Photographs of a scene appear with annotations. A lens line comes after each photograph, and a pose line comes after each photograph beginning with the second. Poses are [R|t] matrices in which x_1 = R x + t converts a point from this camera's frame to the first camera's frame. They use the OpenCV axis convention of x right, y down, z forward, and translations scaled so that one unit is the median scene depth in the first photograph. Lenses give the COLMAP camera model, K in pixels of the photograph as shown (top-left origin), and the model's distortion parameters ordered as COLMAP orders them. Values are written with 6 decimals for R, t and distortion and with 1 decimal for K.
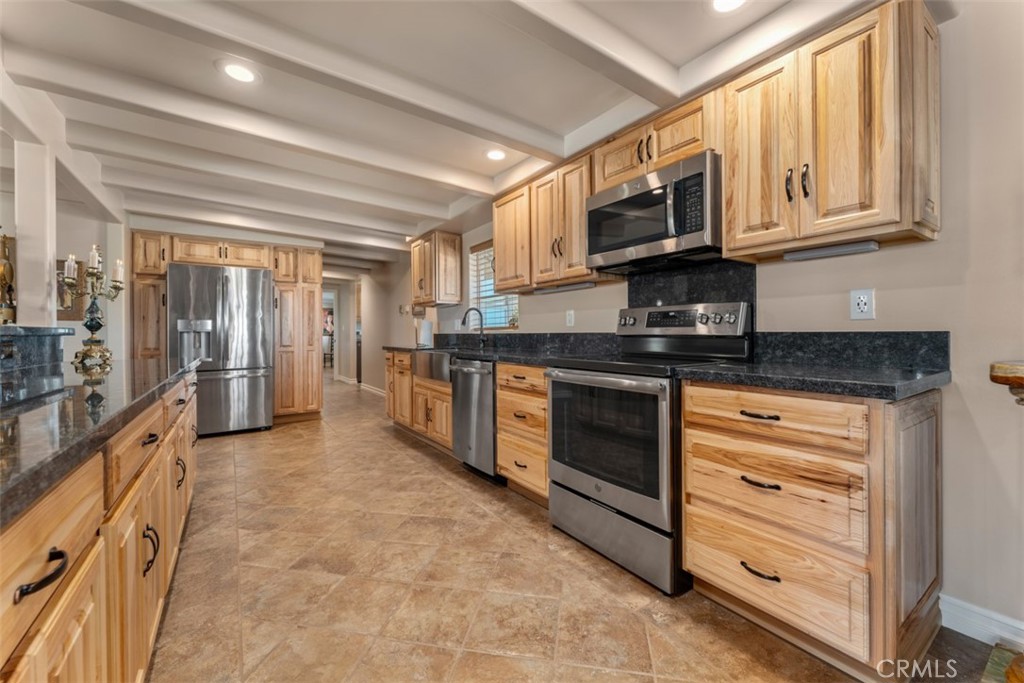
lens RADIAL K [[404.1, 0, 508.4], [0, 404.1, 334.3], [0, 0, 1]] dist [0.000196, -0.000021]
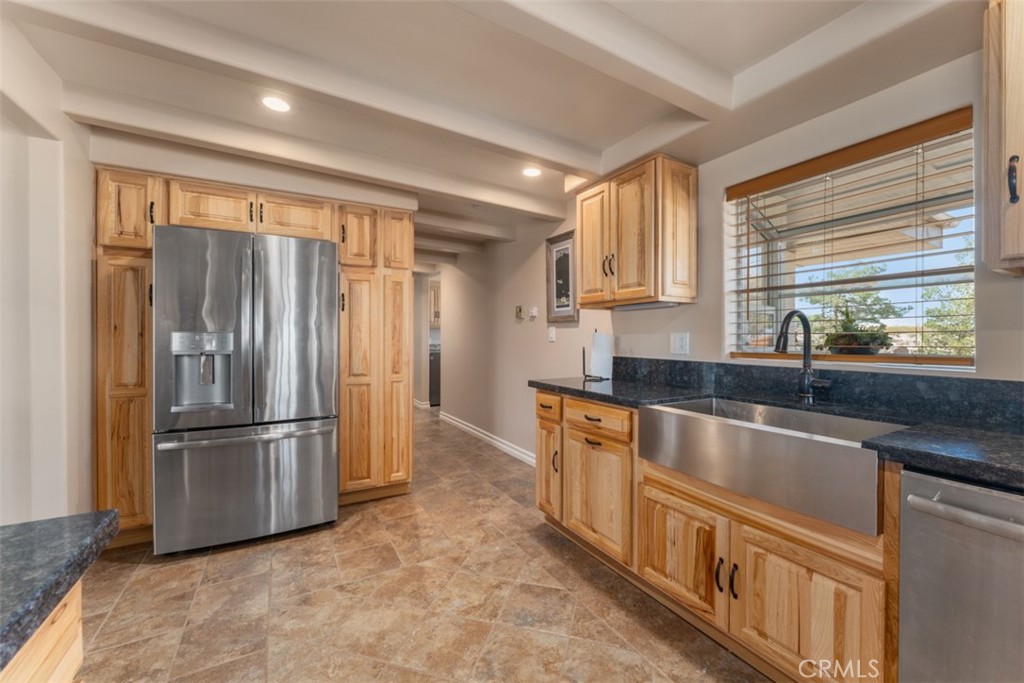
lens RADIAL K [[419.6, 0, 512.0], [0, 419.6, 341.5], [0, 0, 1]] dist [-0.000301, 0.000118]
pose [[0.995431, 0.009013, -0.095058, -0.293616], [-0.008119, 0.999919, 0.009786, -0.030088], [0.095139, -0.008969, 0.995424, 0.450683]]
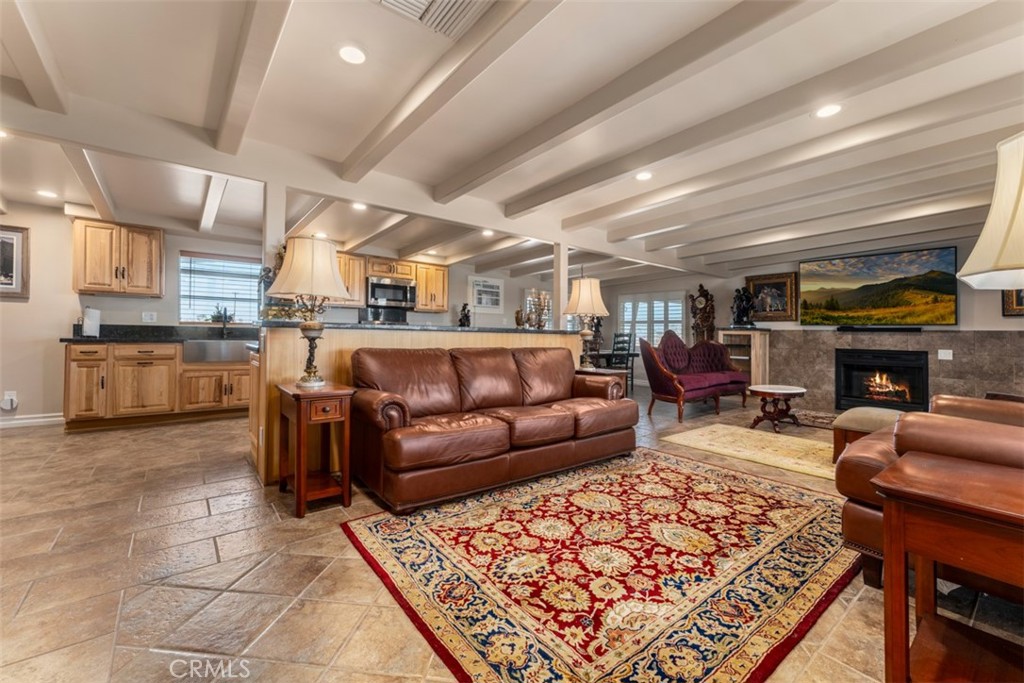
lens RADIAL K [[427.5, 0, 514.6], [0, 427.5, 322.7], [0, 0, 1]] dist [0.000675, 0.000081]
pose [[-0.068407, 0.034945, 0.997045, -1.303132], [-0.012745, 0.999274, -0.035897, 0.018313], [-0.997576, -0.015163, -0.067912, 0.141674]]
